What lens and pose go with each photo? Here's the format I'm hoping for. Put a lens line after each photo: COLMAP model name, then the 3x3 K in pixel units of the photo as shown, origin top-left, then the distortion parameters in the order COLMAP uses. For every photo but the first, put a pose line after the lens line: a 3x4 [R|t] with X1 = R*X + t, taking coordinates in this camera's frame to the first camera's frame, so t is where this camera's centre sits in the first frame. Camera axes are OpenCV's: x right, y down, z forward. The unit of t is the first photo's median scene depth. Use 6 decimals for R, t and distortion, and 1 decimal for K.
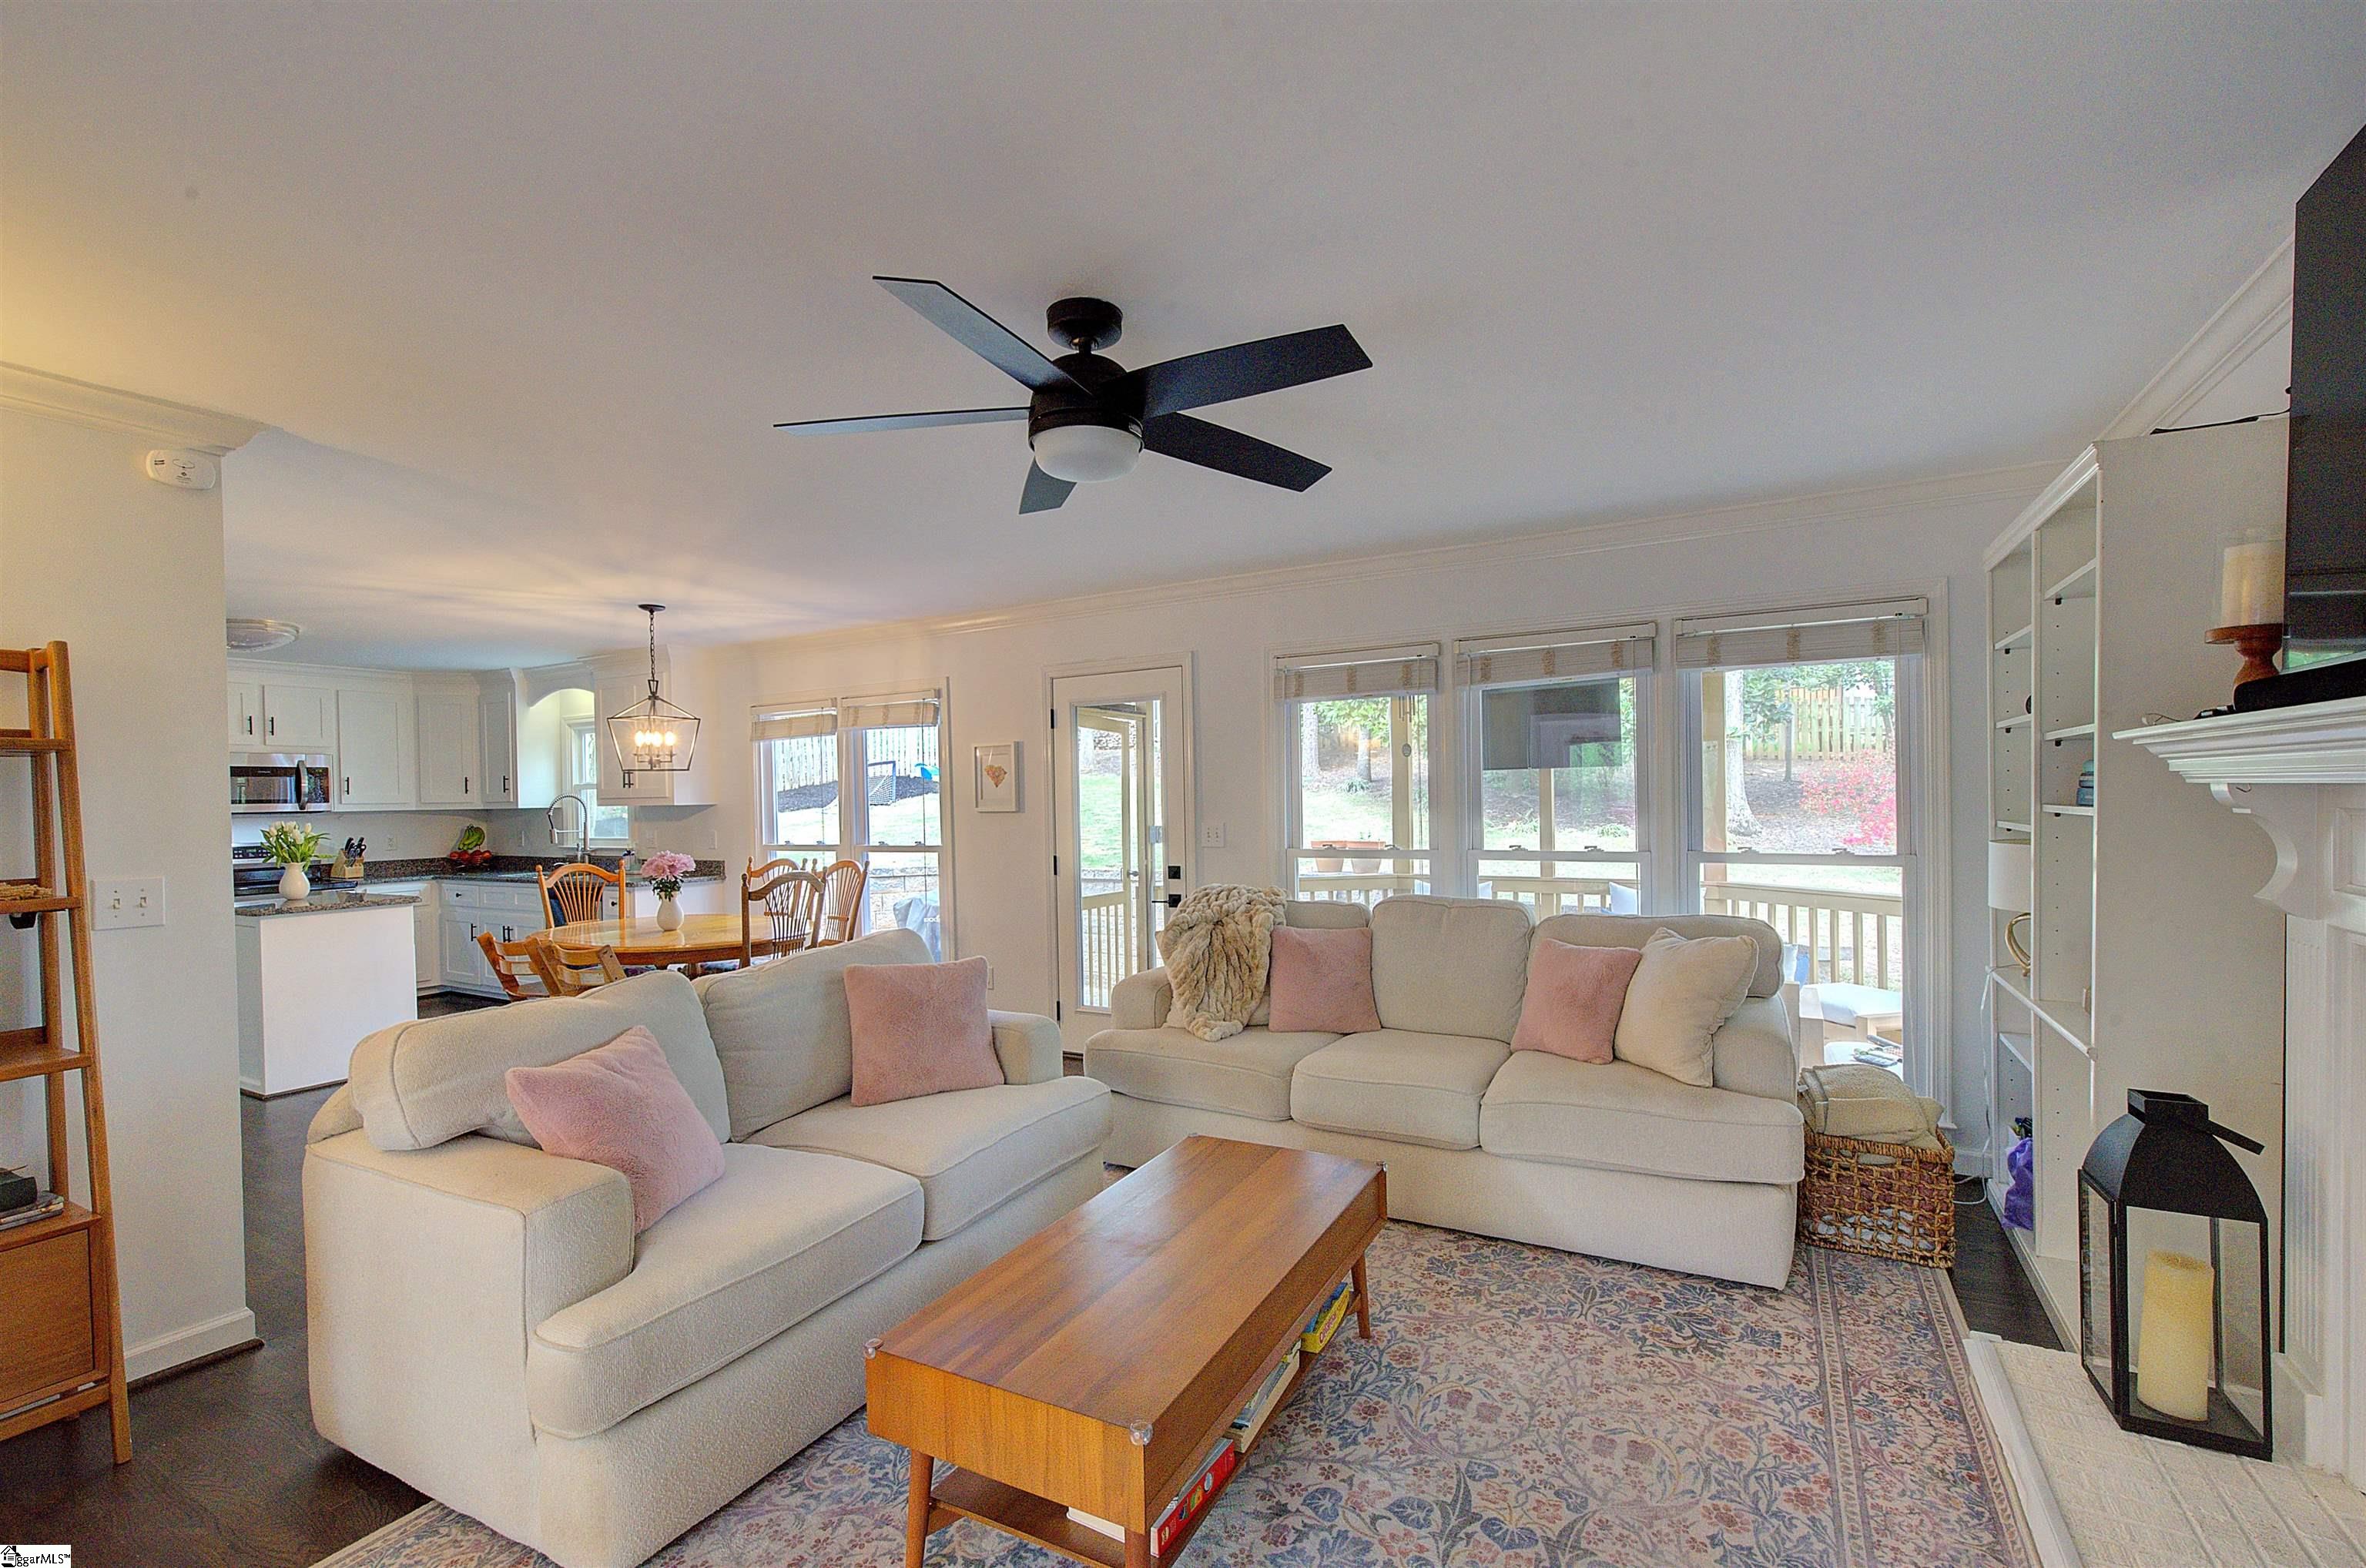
lens RADIAL K [[1007.4, 0, 1200.0], [0, 1007.4, 812.4], [0, 0, 1]] dist [-0.001181, -0.000072]
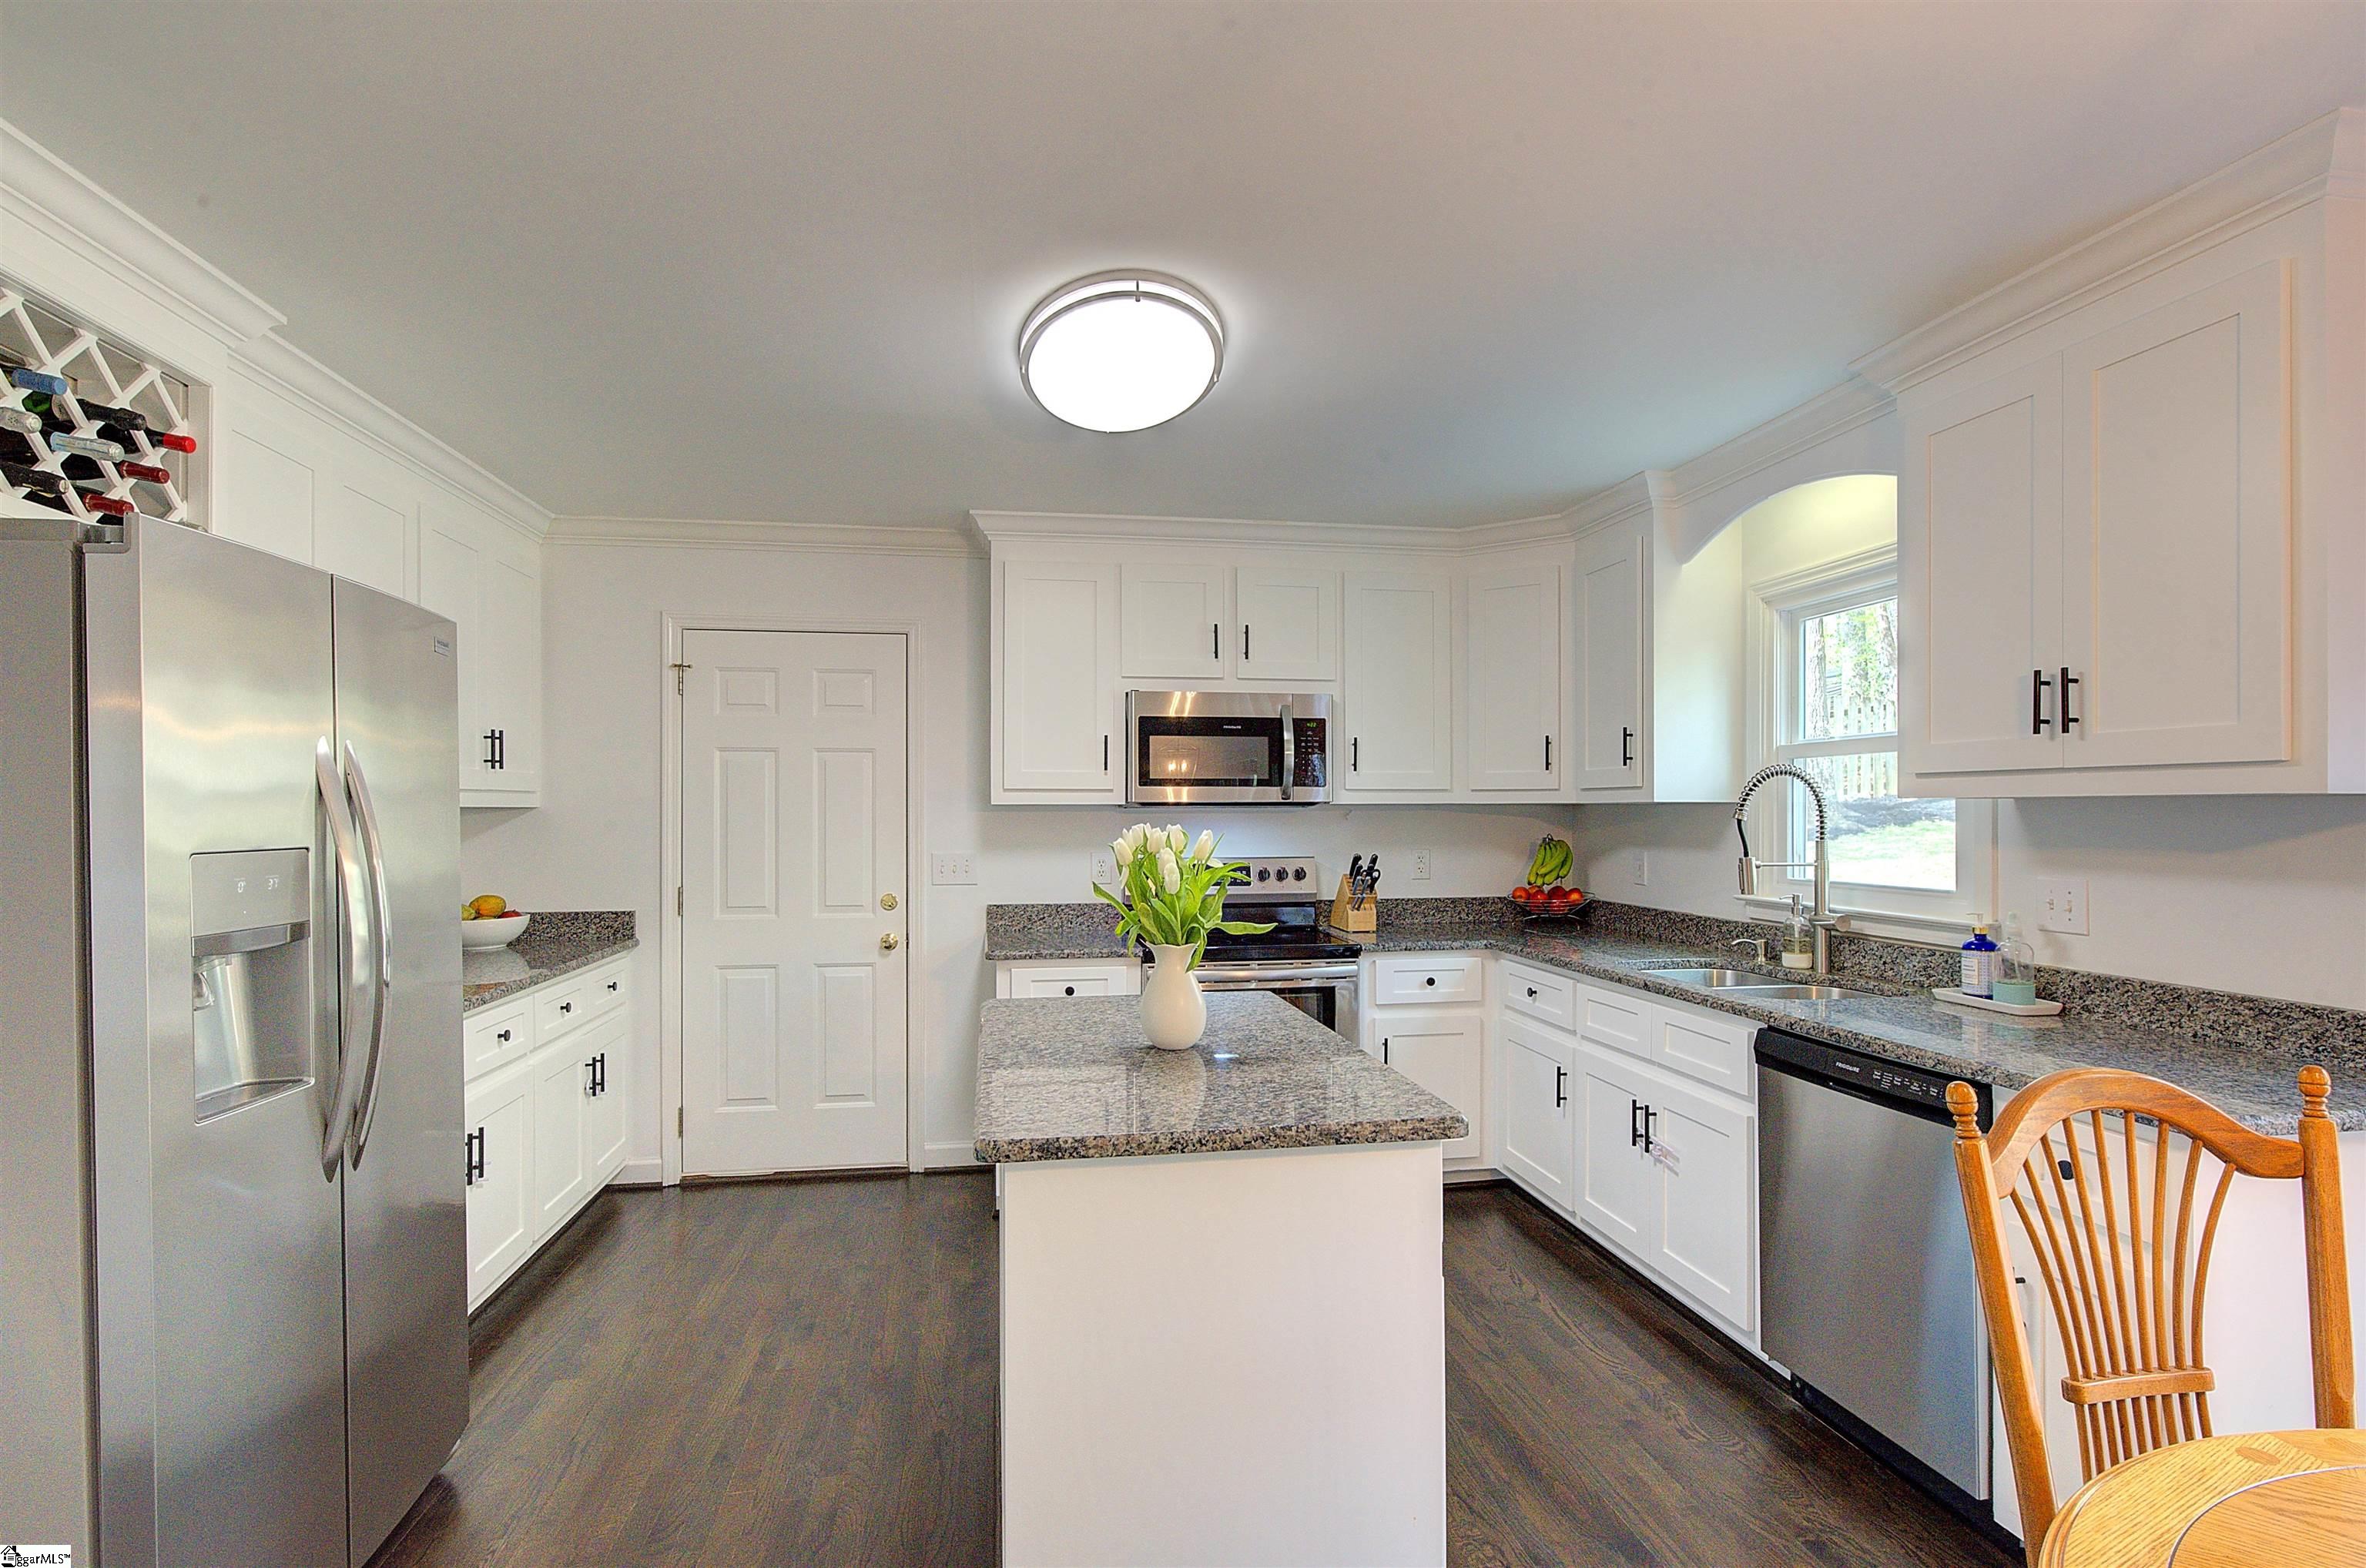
lens RADIAL K [[1182.7, 0, 1185.8], [0, 1182.7, 808.3], [0, 0, 1]] dist [-0.032752, 0.057565]
pose [[0.629391, 0.016524, -0.776913, -0.432328], [-0.022727, 0.999738, 0.002852, 0.001734], [0.776757, 0.015862, 0.629601, 0.554901]]
